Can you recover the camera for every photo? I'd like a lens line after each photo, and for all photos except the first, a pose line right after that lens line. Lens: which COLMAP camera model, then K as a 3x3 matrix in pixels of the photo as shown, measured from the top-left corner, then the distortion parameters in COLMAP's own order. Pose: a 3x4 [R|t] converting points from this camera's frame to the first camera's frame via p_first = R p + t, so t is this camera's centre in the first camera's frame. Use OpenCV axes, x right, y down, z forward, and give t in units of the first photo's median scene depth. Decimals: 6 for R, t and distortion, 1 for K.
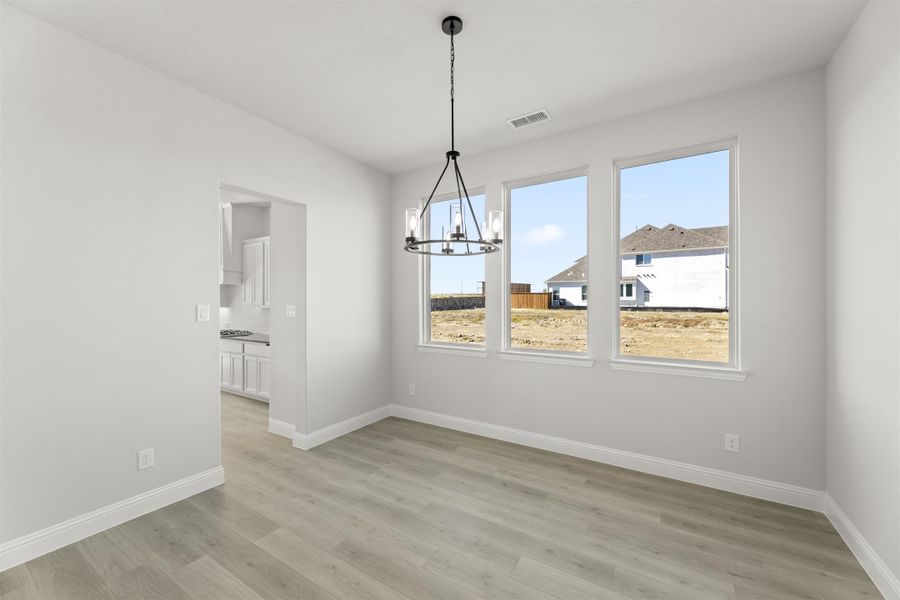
lens RADIAL K [[355.1, 0, 450.0], [0, 355.1, 300.0], [0, 0, 1]] dist [0.001125, 0.000133]
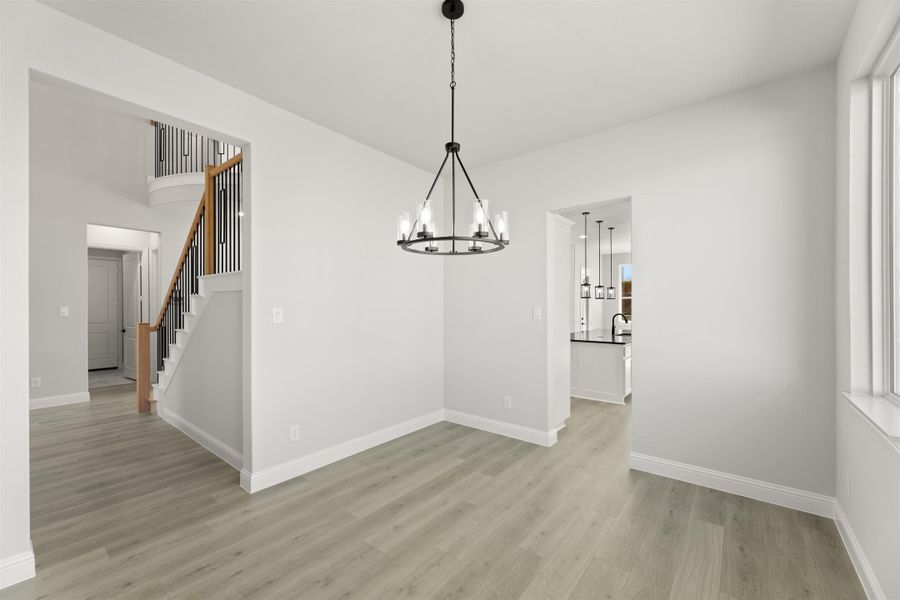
lens RADIAL K [[366.3, 0, 454.2], [0, 366.3, 309.4], [0, 0, 1]] dist [0.000389, 0.000223]
pose [[-0.106356, 0.009742, -0.994280, 0.846140], [0.004828, 0.999945, 0.009281, 0.010226], [0.994316, -0.003813, -0.106397, 0.977317]]
